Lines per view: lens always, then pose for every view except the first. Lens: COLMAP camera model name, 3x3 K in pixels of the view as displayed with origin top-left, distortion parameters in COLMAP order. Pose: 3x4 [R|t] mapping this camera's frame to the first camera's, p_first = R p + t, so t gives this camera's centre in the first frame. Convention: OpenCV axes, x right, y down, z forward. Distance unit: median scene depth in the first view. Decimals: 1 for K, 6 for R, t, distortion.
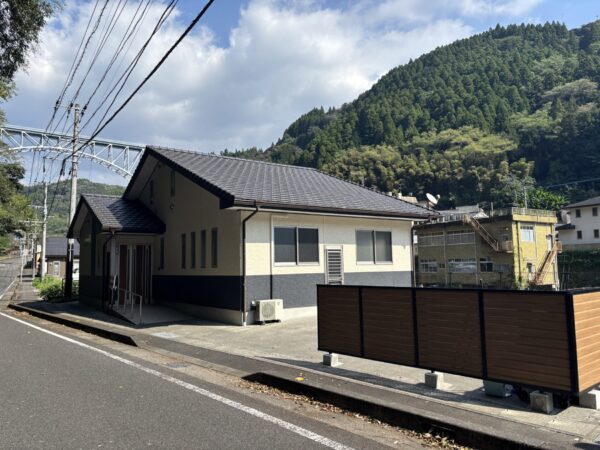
lens RADIAL K [[455.9, 0, 307.9], [0, 455.9, 226.3], [0, 0, 1]] dist [0.061994, -0.073118]
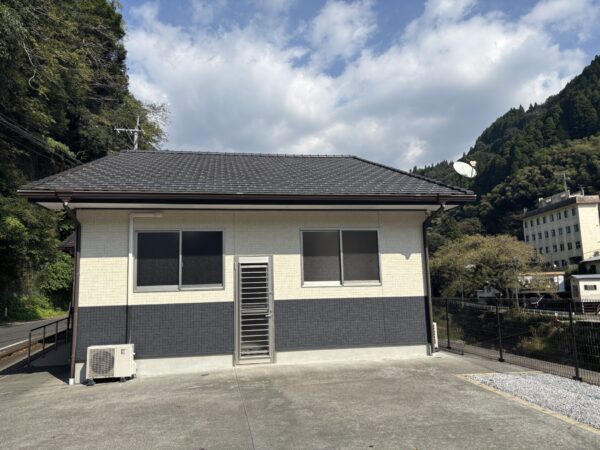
lens RADIAL K [[452.4, 0, 298.4], [0, 452.4, 225.4], [0, 0, 1]] dist [0.070650, -0.089361]
pose [[0.897962, -0.067920, -0.434800, 0.035869], [0.048053, 0.997243, -0.056540, 0.003417], [0.437442, 0.029877, 0.898750, 0.042930]]
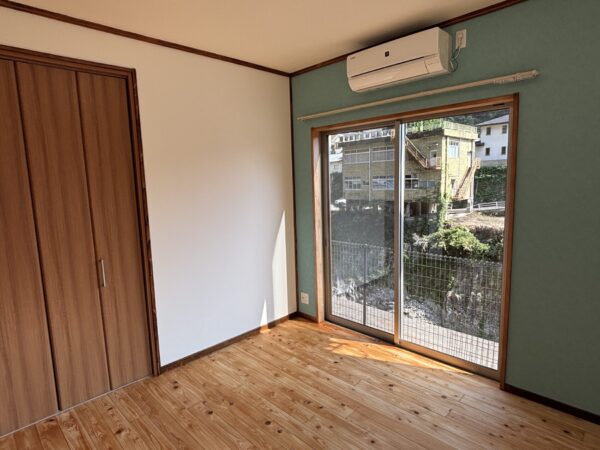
lens RADIAL K [[350.1, 0, 300.0], [0, 350.1, 225.0], [0, 0, 1]] dist [0.031666, -0.023893]
pose [[0.986097, -0.031560, 0.163148, 0.007150], [-0.003920, 0.977108, 0.212708, 0.005004], [-0.166126, -0.210390, 0.963399, 0.099591]]
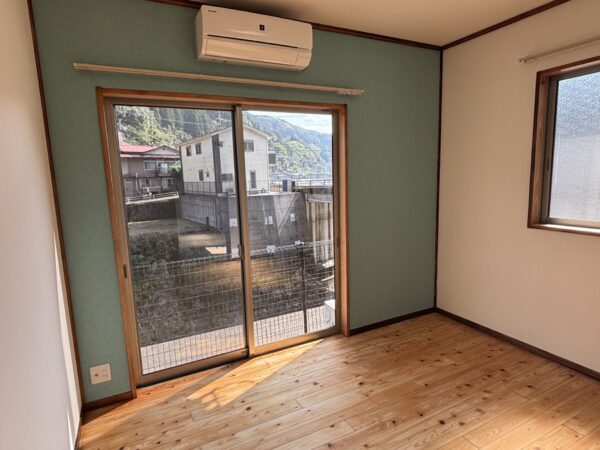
lens RADIAL K [[348.3, 0, 298.1], [0, 348.3, 224.7], [0, 0, 1]] dist [0.066045, -0.122902]
pose [[0.154800, -0.129954, 0.979361, -0.000739], [-0.055678, 0.988588, 0.139978, 0.006572], [-0.986376, -0.076197, 0.145798, 0.112055]]
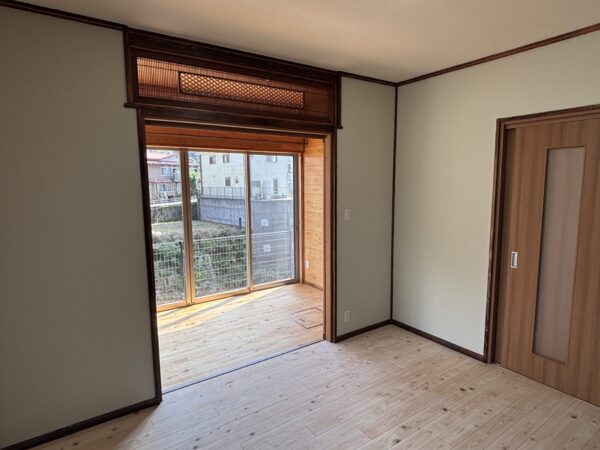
lens RADIAL K [[348.3, 0, 298.1], [0, 348.3, 224.7], [0, 0, 1]] dist [0.066045, -0.122902]
pose [[0.028696, -0.103977, 0.994166, -0.046123], [-0.075869, 0.991480, 0.105886, 0.010949], [-0.996705, -0.078465, 0.020563, 0.155472]]
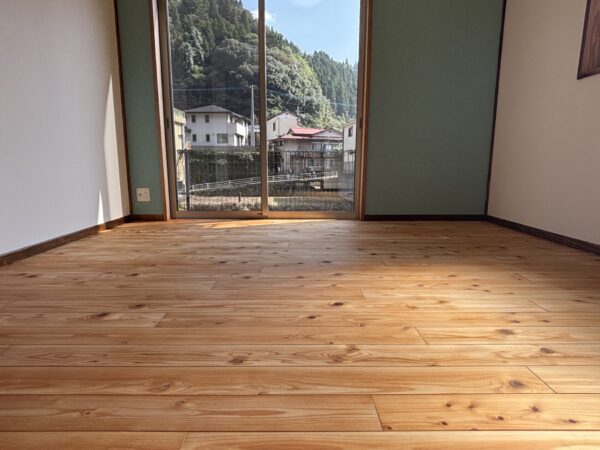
lens RADIAL K [[348.3, 0, 298.1], [0, 348.3, 224.7], [0, 0, 1]] dist [0.066045, -0.122902]
pose [[0.580510, -0.118596, 0.805570, 0.000337], [-0.083409, 0.975471, 0.203715, 0.012010], [-0.809970, -0.185450, 0.556378, 0.103615]]
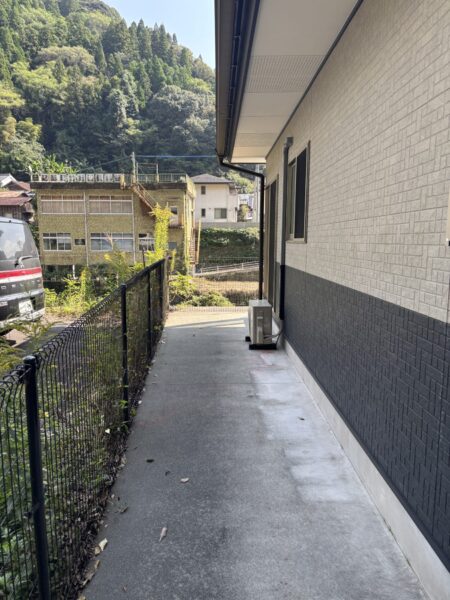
lens RADIAL K [[454.2, 0, 225.0], [0, 454.2, 300.0], [0, 0, 1]] dist [0.085378, -0.097263]
pose [[0.566976, -0.088318, 0.818986, -0.074284], [-0.085521, 0.982552, 0.165161, 0.013809], [-0.819283, -0.163683, 0.549530, 0.148050]]
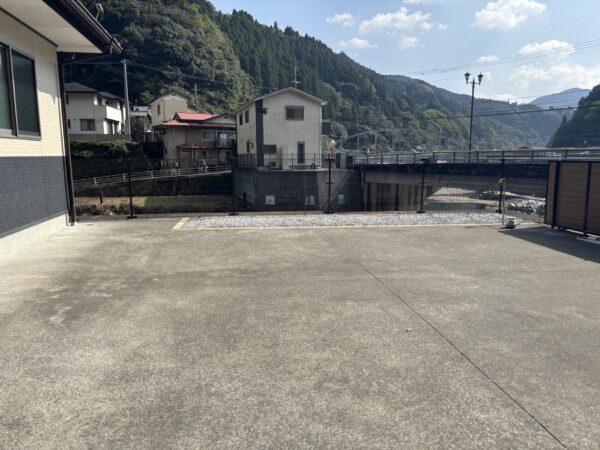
lens RADIAL K [[452.4, 0, 298.4], [0, 452.4, 225.4], [0, 0, 1]] dist [0.070650, -0.089361]
pose [[0.441215, -0.121464, 0.889143, -0.010169], [-0.081713, 0.981244, 0.174594, 0.006844], [-0.893673, -0.149688, 0.423015, 0.060306]]
